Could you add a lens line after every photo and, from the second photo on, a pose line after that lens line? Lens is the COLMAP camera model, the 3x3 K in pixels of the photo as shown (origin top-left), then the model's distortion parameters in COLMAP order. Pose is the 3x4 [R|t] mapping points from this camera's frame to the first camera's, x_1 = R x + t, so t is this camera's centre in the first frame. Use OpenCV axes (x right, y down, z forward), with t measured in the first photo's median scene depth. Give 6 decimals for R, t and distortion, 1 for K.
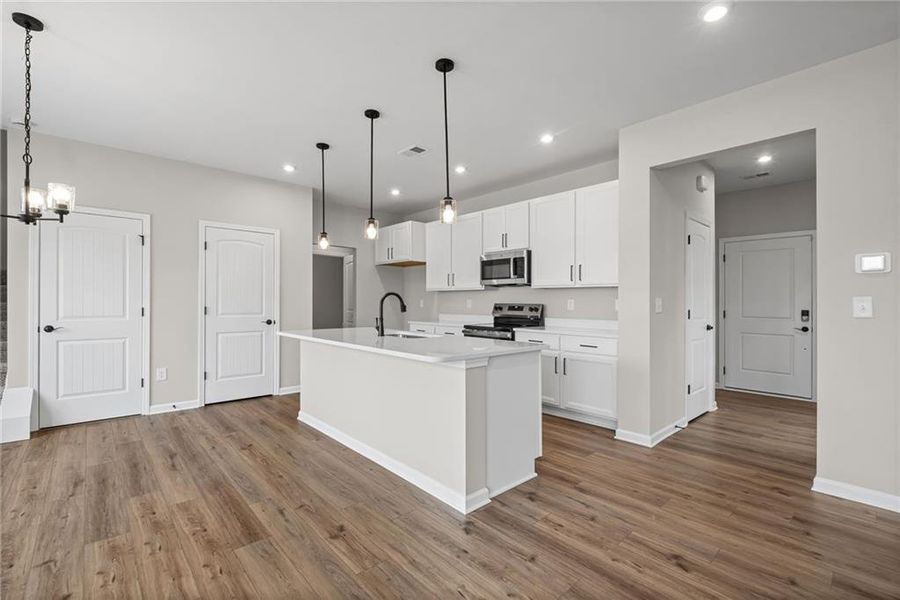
lens RADIAL K [[396.1, 0, 443.4], [0, 396.1, 301.0], [0, 0, 1]] dist [-0.000602, -0.000199]
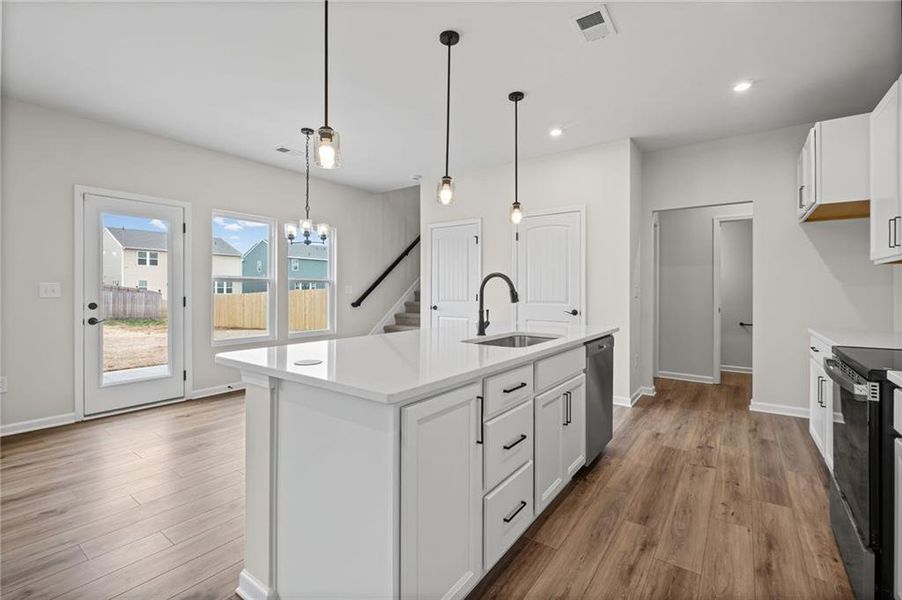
lens RADIAL K [[397.2, 0, 449.6], [0, 397.2, 289.4], [0, 0, 1]] dist [-0.001957, -0.000713]
pose [[0.209298, -0.005099, -0.977839, 0.471119], [0.000947, 0.999987, -0.005012, 0.008594], [0.977851, 0.000123, 0.209300, 0.706485]]
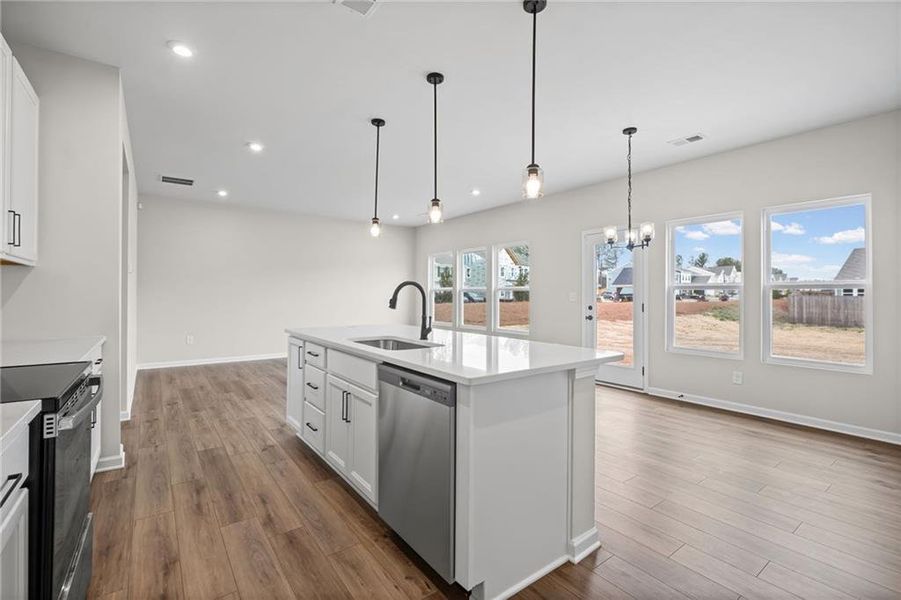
lens RADIAL K [[402.9, 0, 447.2], [0, 402.9, 292.5], [0, 0, 1]] dist [0.000135, -0.000774]
pose [[-0.995921, -0.009004, 0.089784, -0.242168], [-0.009686, 0.999927, -0.007158, 0.002942], [-0.089713, -0.007998, -0.995936, 1.575052]]
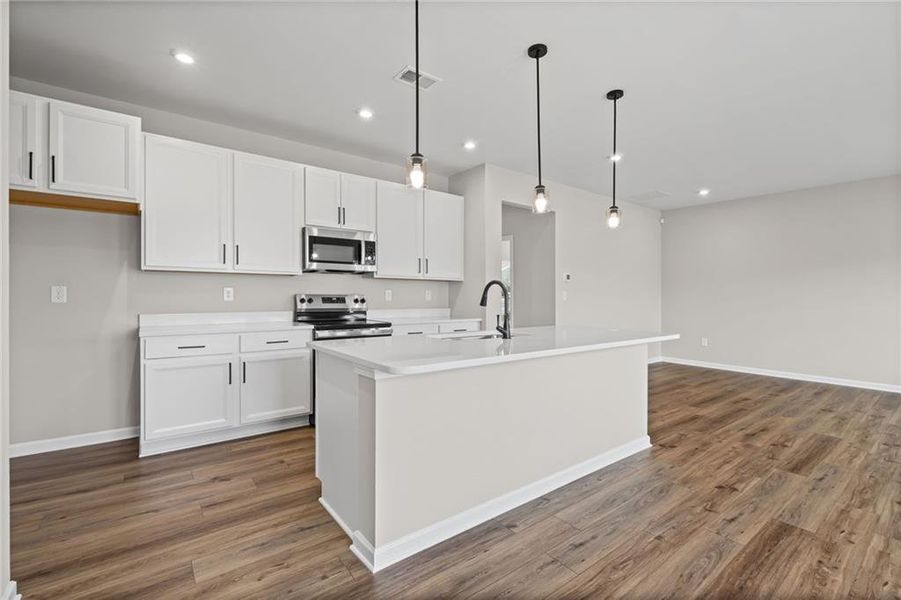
lens RADIAL K [[402.9, 0, 447.2], [0, 402.9, 292.5], [0, 0, 1]] dist [0.000135, -0.000774]
pose [[0.075405, 0.002232, 0.997151, -0.822010], [-0.009148, 0.999957, -0.001547, 0.002712], [-0.997111, -0.009005, 0.075422, 0.935744]]
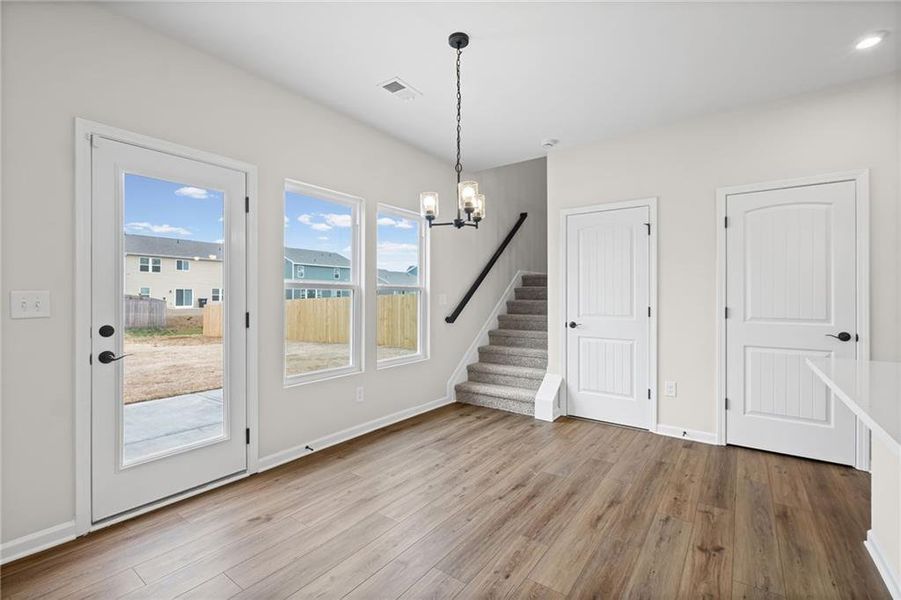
lens RADIAL K [[398.3, 0, 446.8], [0, 398.3, 296.4], [0, 0, 1]] dist [-0.003664, -0.000708]
pose [[0.204974, -0.006103, -0.978748, 0.000676], [0.000415, 0.999981, -0.006149, -0.001172], [0.978767, 0.000855, 0.204972, 0.419505]]
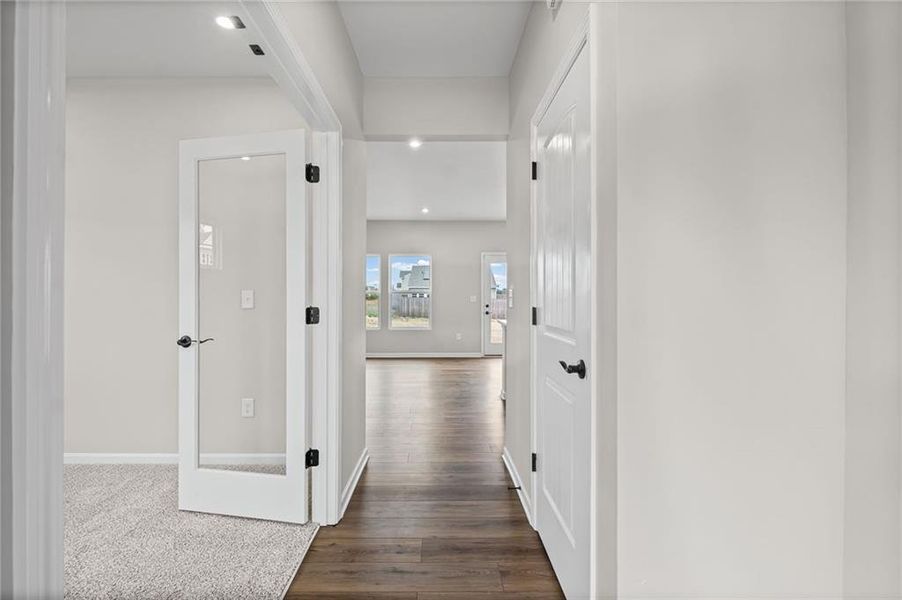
lens RADIAL K [[403.3, 0, 447.7], [0, 403.3, 292.5], [0, 0, 1]] dist [0.000135, -0.000774]
pose [[-0.645998, -0.015276, -0.763186, 1.116523], [-0.001503, 0.999823, -0.018741, 0.011679], [0.763338, -0.010959, -0.645907, 1.279409]]
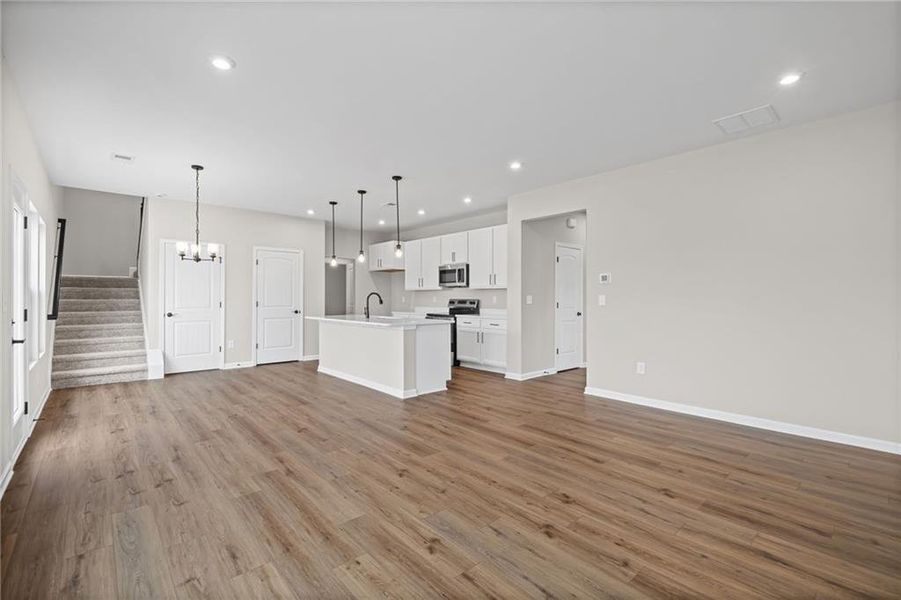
lens RADIAL K [[398.3, 0, 446.8], [0, 398.3, 296.4], [0, 0, 1]] dist [-0.003664, -0.000708]
pose [[0.999994, -0.002437, -0.002632, 0.170743], [0.002434, 0.999996, -0.001352, -0.001894], [0.002636, 0.001346, 0.999996, -0.647631]]
